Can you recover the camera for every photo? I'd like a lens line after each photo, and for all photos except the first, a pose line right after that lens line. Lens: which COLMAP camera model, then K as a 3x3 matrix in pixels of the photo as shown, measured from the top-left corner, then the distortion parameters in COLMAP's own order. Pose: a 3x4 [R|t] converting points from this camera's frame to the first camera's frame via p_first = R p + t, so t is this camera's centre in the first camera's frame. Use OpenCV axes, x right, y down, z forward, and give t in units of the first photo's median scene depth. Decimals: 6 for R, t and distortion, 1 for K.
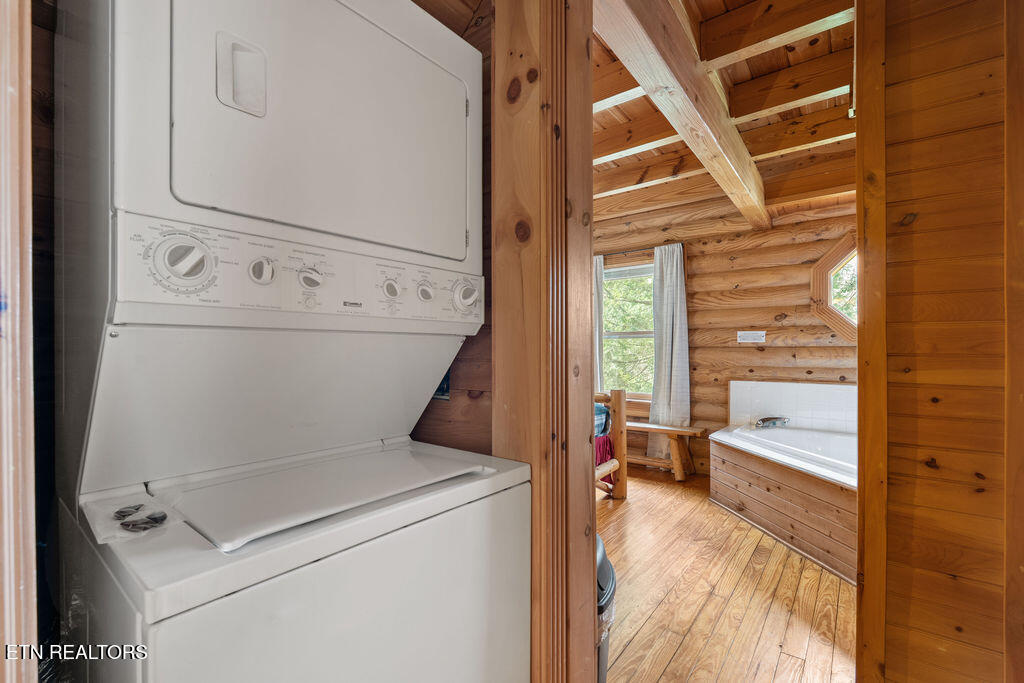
lens RADIAL K [[447.1, 0, 511.0], [0, 447.1, 347.6], [0, 0, 1]] dist [-0.005640, -0.000441]
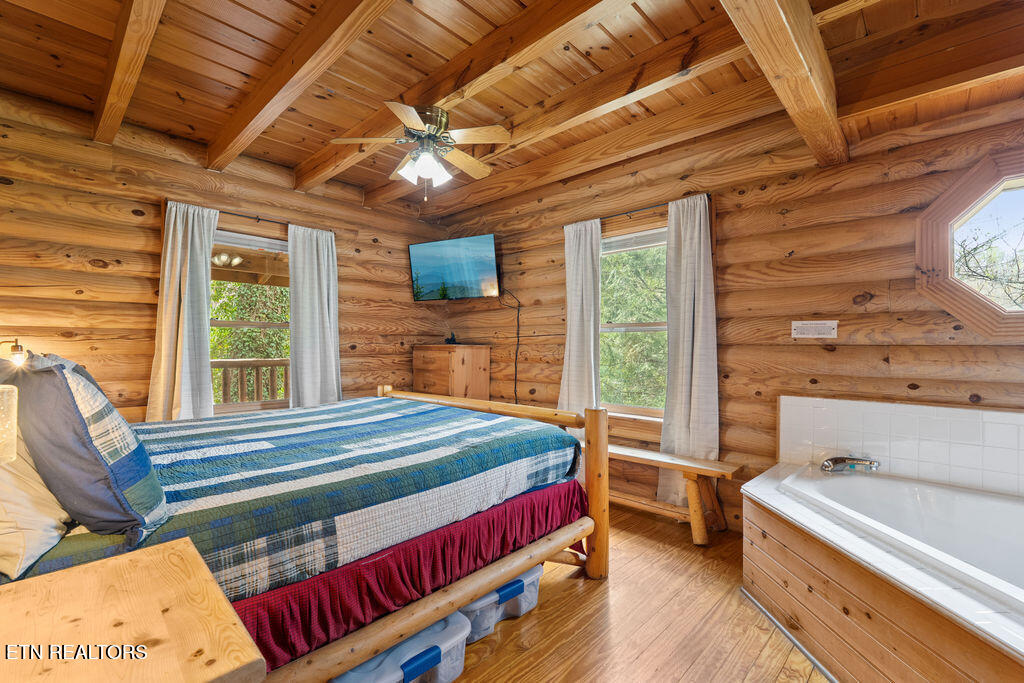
lens RADIAL K [[447.1, 0, 511.4], [0, 447.1, 340.6], [0, 0, 1]] dist [-0.005640, -0.000441]
pose [[0.994430, 0.006283, -0.105207, 0.167019], [-0.007095, 0.999948, -0.007348, 0.000169], [0.105156, 0.008054, 0.994423, 0.305979]]
